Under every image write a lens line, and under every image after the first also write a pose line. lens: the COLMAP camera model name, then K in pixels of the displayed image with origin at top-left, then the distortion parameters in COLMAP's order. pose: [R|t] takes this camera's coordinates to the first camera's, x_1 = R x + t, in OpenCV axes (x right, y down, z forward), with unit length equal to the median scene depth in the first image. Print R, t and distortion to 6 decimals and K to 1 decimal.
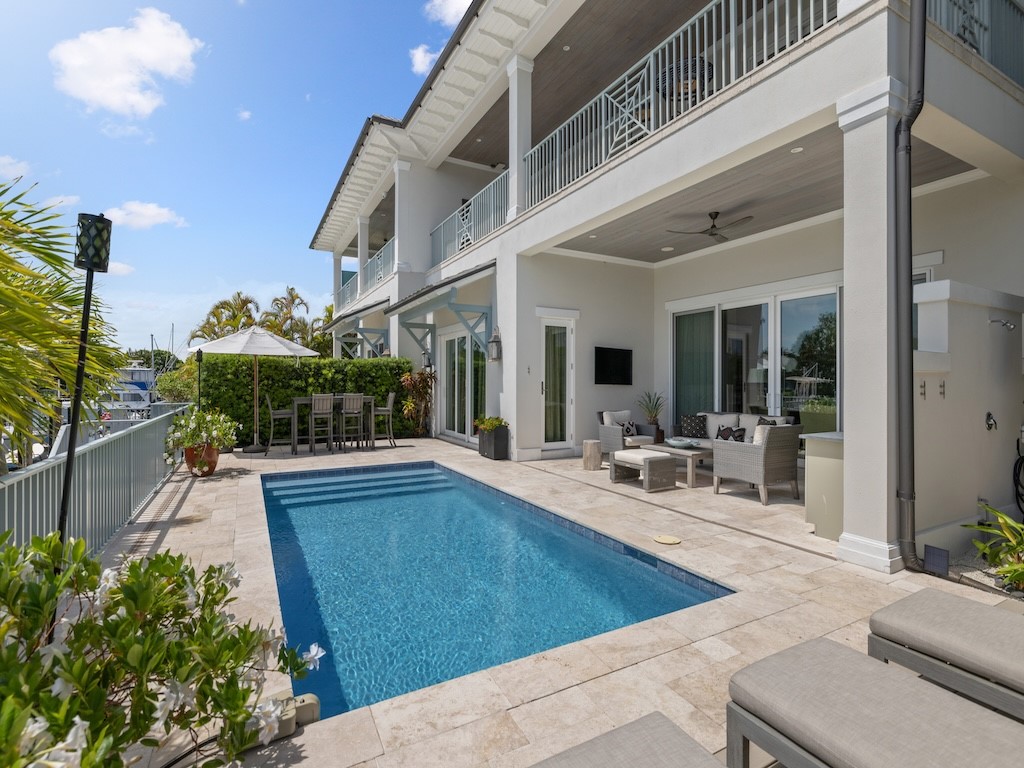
lens RADIAL K [[487.2, 0, 515.1], [0, 487.2, 376.7], [0, 0, 1]] dist [-0.001556, -0.000002]
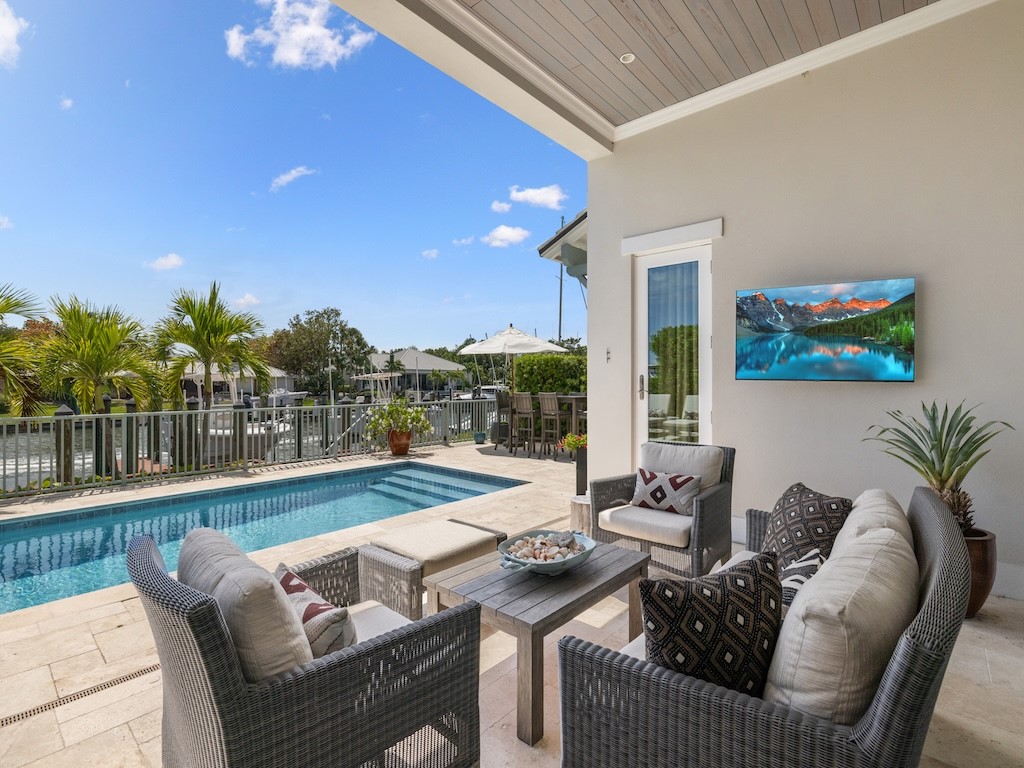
lens RADIAL K [[464.8, 0, 508.3], [0, 464.8, 387.7], [0, 0, 1]] dist [-0.000446, 0.000181]
pose [[0.313242, 0.007176, -0.949646, 0.494502], [-0.002644, 0.999974, 0.006684, 0.020402], [0.949670, 0.000417, 0.313253, 0.701307]]
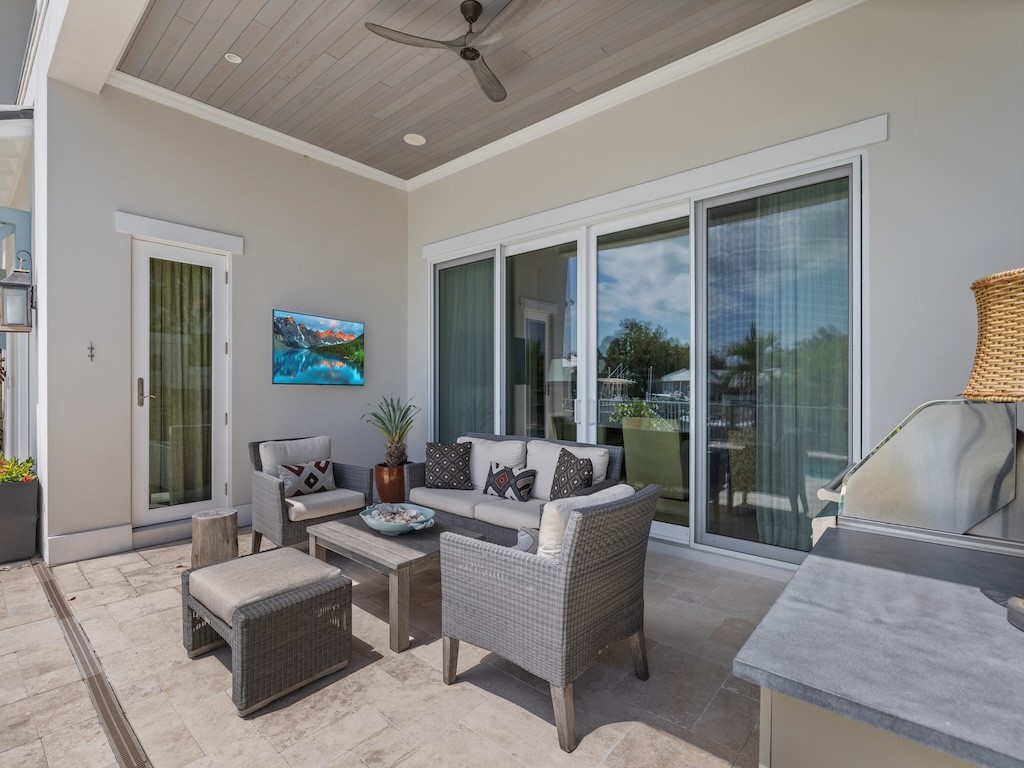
lens RADIAL K [[487.2, 0, 515.1], [0, 487.2, 376.7], [0, 0, 1]] dist [-0.001556, -0.000002]
pose [[0.938143, 0.006930, 0.346179, 0.229496], [-0.006632, 0.999976, -0.002044, 0.007206], [-0.346185, -0.000379, 0.938166, 0.442704]]
